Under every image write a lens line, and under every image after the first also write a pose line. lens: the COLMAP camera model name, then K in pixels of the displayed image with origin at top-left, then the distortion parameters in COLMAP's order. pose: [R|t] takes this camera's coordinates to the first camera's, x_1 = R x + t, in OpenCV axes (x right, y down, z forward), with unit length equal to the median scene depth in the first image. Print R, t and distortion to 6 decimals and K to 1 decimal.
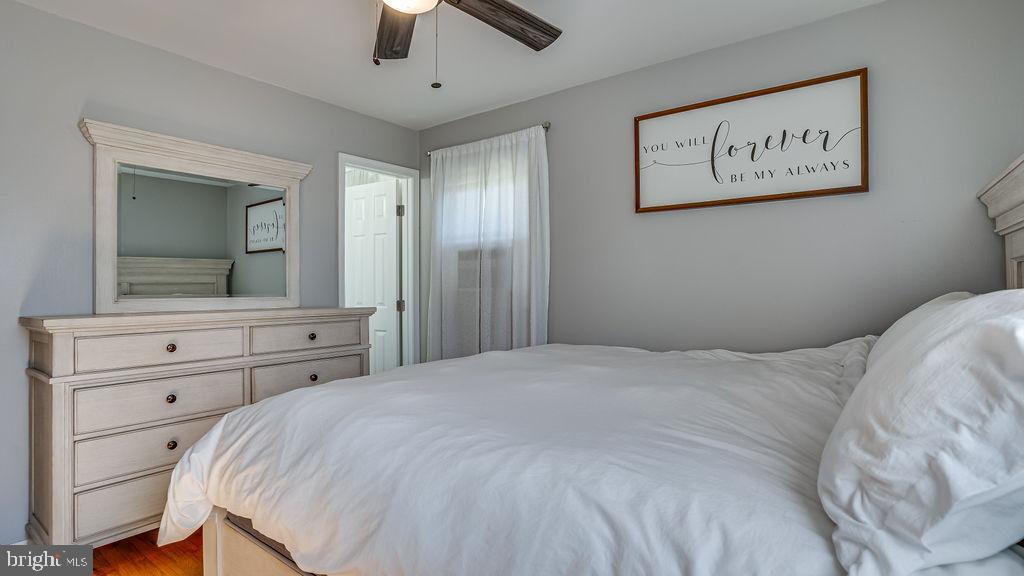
lens RADIAL K [[501.2, 0, 516.1], [0, 501.2, 291.2], [0, 0, 1]] dist [0.001104, 0.001350]
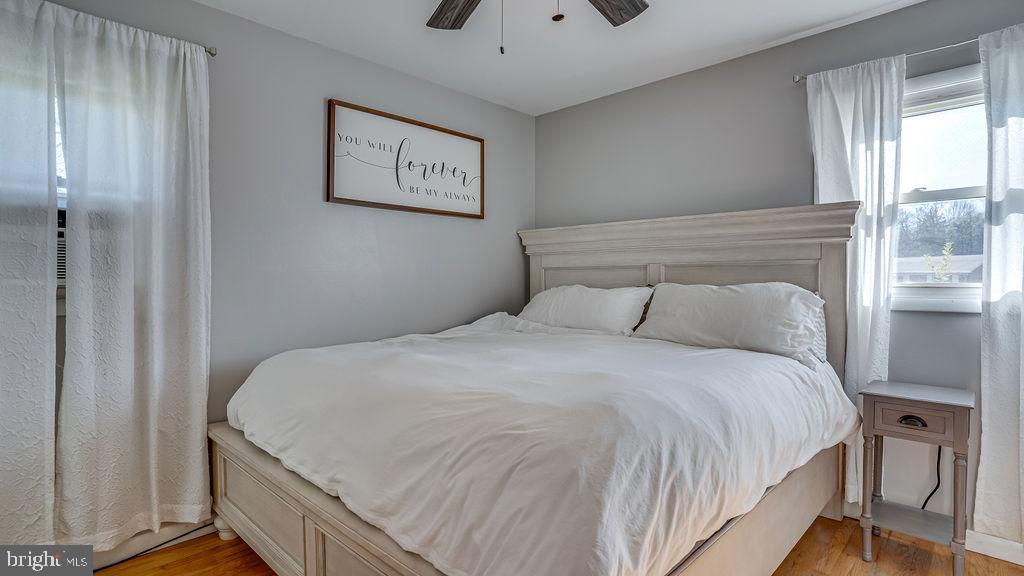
lens RADIAL K [[501.2, 0, 516.1], [0, 501.2, 282.7], [0, 0, 1]] dist [0.001104, 0.001350]
pose [[0.144738, -0.009088, 0.989428, -0.688673], [0.001705, 0.999959, 0.008935, -0.015518], [-0.989469, 0.000394, 0.144748, 0.575129]]
